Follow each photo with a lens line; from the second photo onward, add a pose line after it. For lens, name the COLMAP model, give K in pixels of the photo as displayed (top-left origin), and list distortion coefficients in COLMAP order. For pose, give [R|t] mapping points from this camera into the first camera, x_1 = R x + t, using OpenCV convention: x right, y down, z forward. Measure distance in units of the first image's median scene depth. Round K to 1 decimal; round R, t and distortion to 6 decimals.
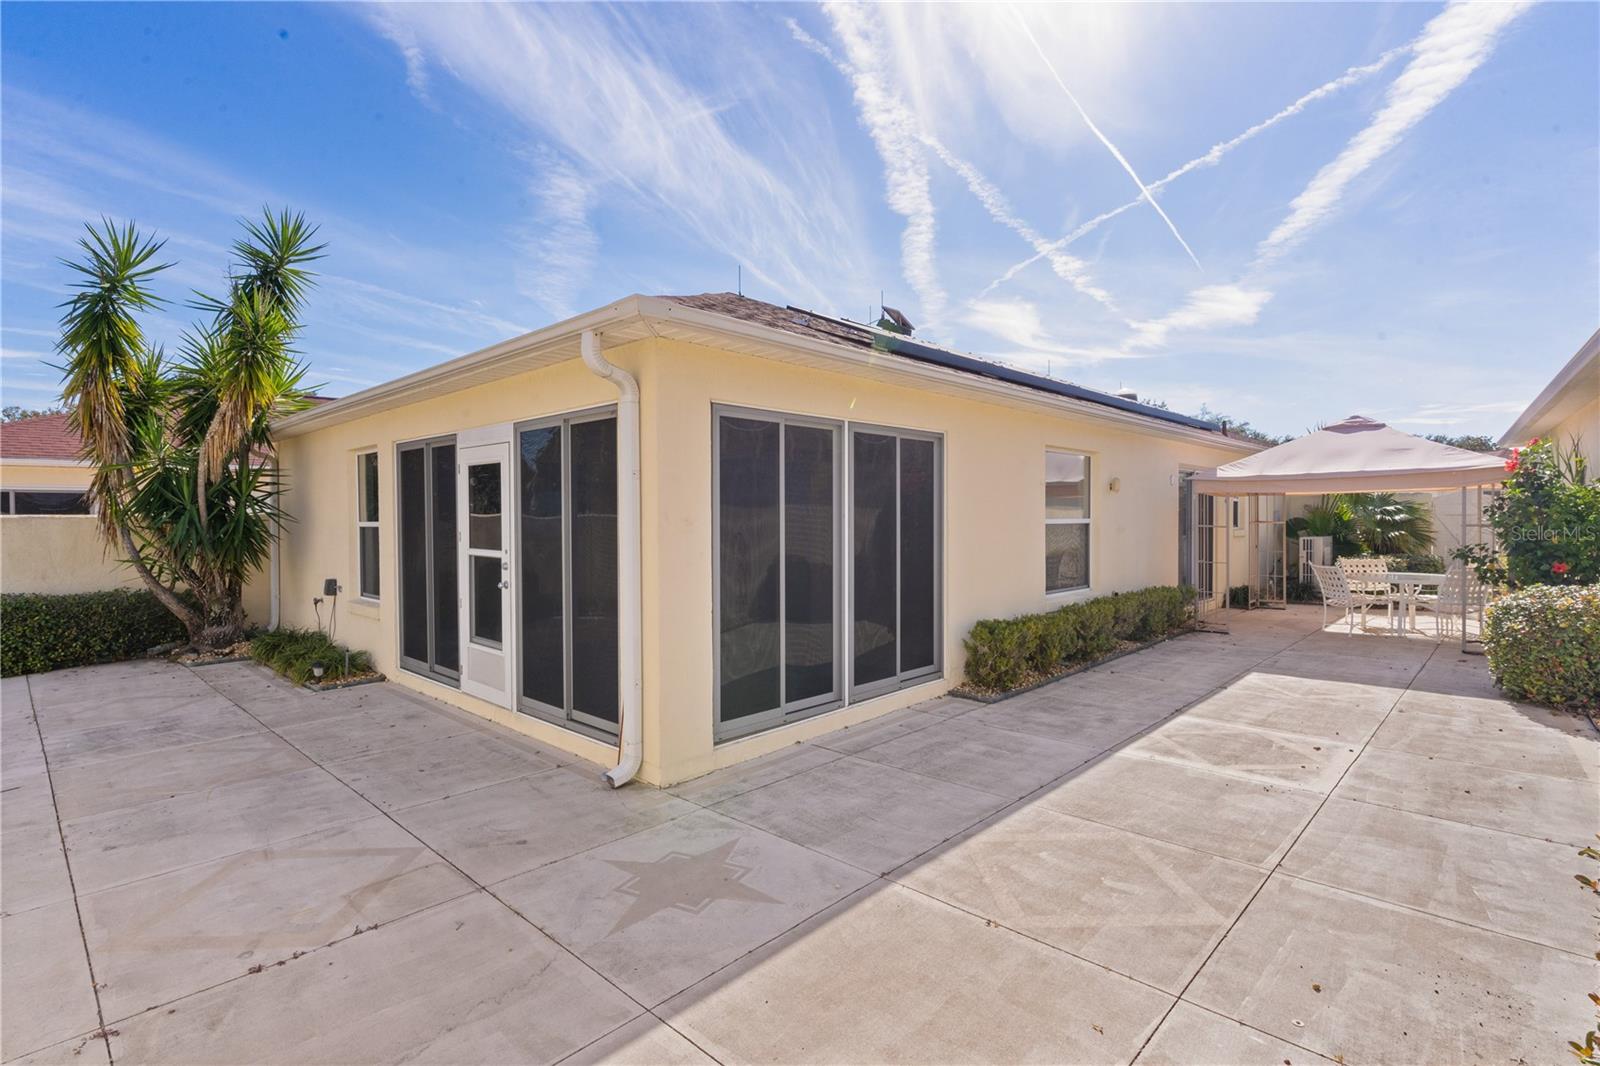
lens RADIAL K [[774.1, 0, 799.8], [0, 774.1, 518.5], [0, 0, 1]] dist [0.003016, 0.000433]
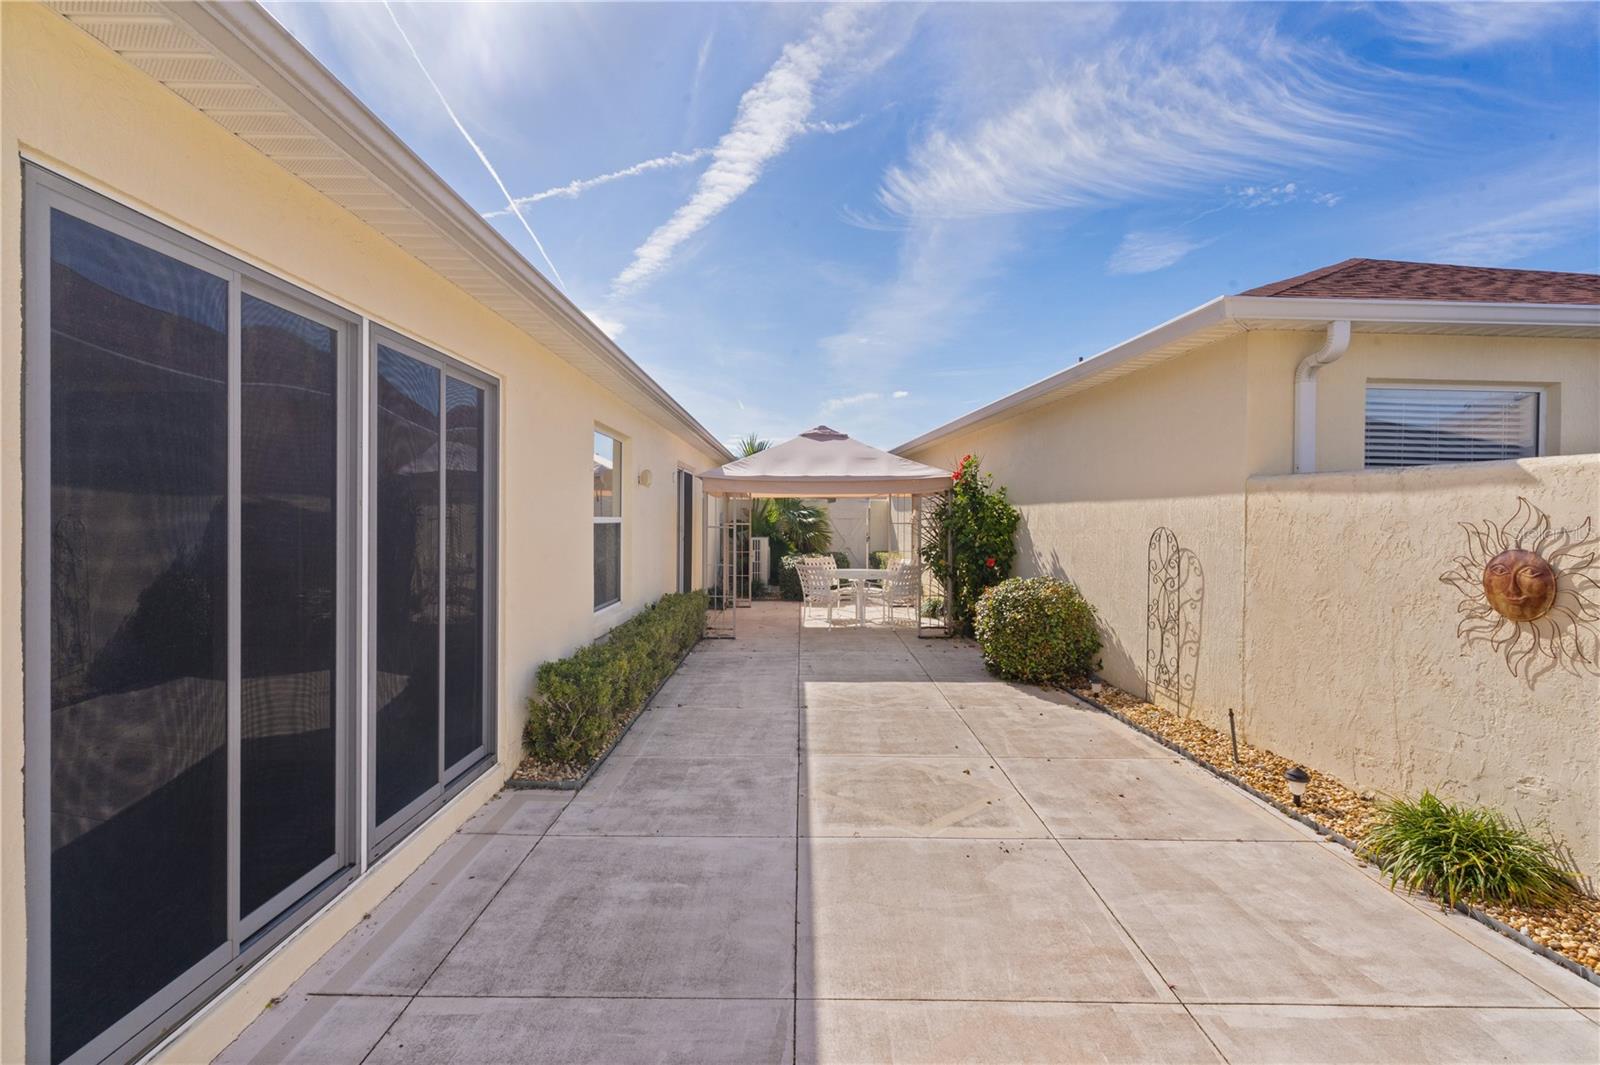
lens RADIAL K [[774.1, 0, 799.8], [0, 774.1, 518.0], [0, 0, 1]] dist [0.003016, 0.000433]
pose [[0.727375, 0.011111, 0.686150, -0.089944], [-0.008836, 0.999938, -0.006825, 0.008996], [-0.686183, -0.001098, 0.727428, 0.454737]]
